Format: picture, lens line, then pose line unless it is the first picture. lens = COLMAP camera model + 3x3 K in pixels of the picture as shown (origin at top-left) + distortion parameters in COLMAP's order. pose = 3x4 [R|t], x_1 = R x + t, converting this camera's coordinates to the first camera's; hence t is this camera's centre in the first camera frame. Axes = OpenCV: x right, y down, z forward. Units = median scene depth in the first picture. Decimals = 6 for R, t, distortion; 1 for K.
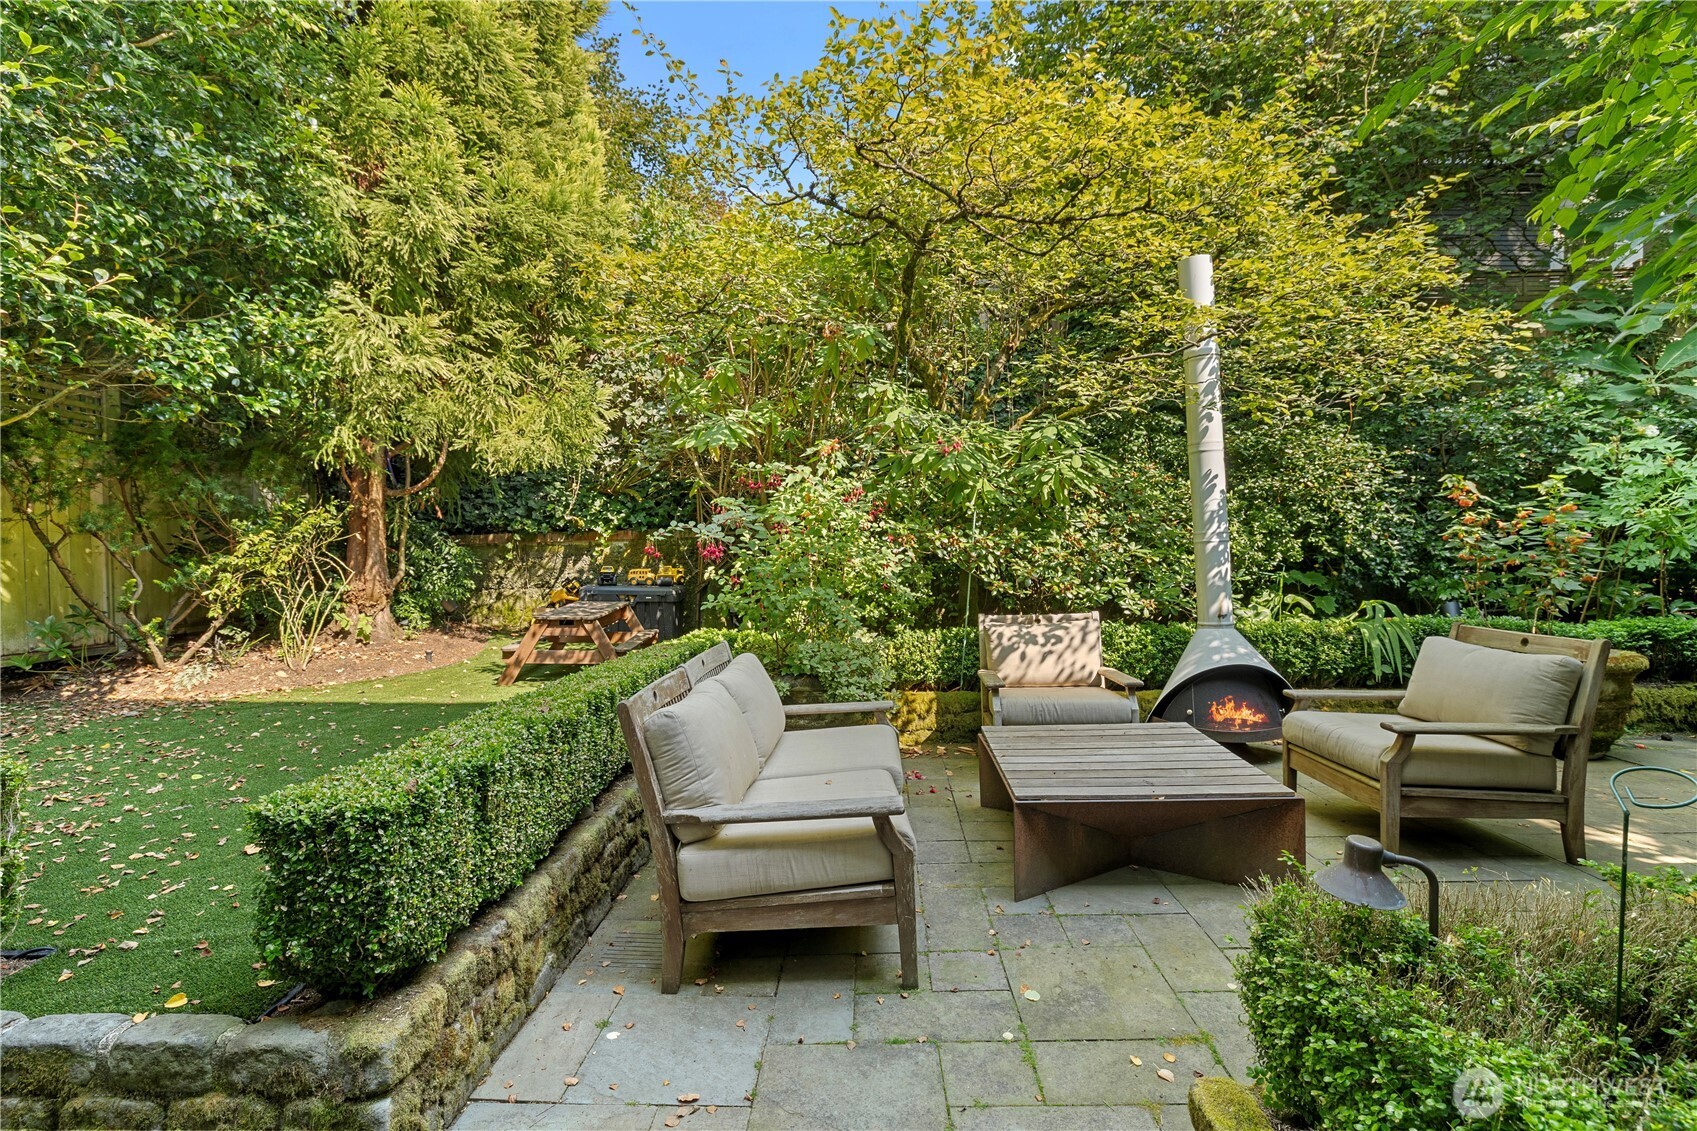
lens RADIAL K [[757.5, 0, 849.4], [0, 757.5, 570.5], [0, 0, 1]] dist [0.001270, -0.000114]
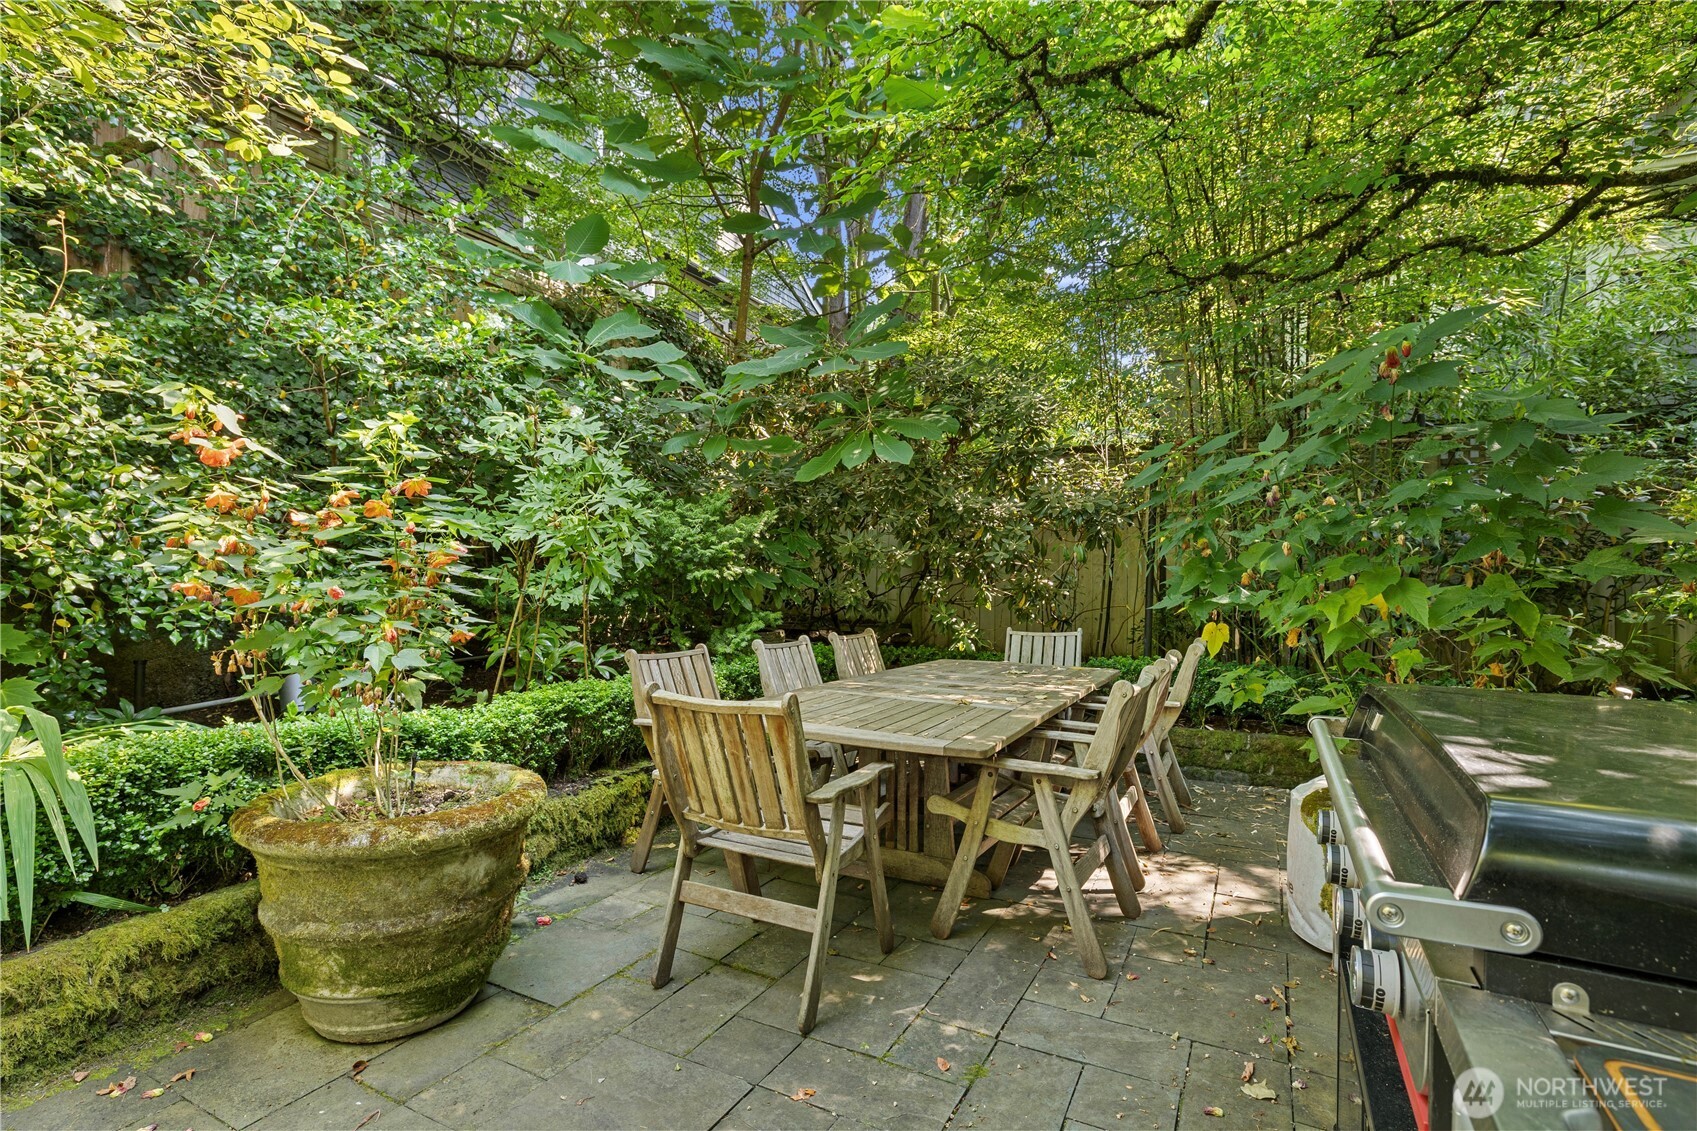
lens RADIAL K [[798.7, 0, 849.4], [0, 798.7, 574.1], [0, 0, 1]] dist [-0.000789, -0.000026]
pose [[0.445353, 0.023000, 0.895060, 0.519741], [-0.000676, 0.999678, -0.025352, -0.014758], [-0.895355, 0.010685, 0.445225, 0.452099]]
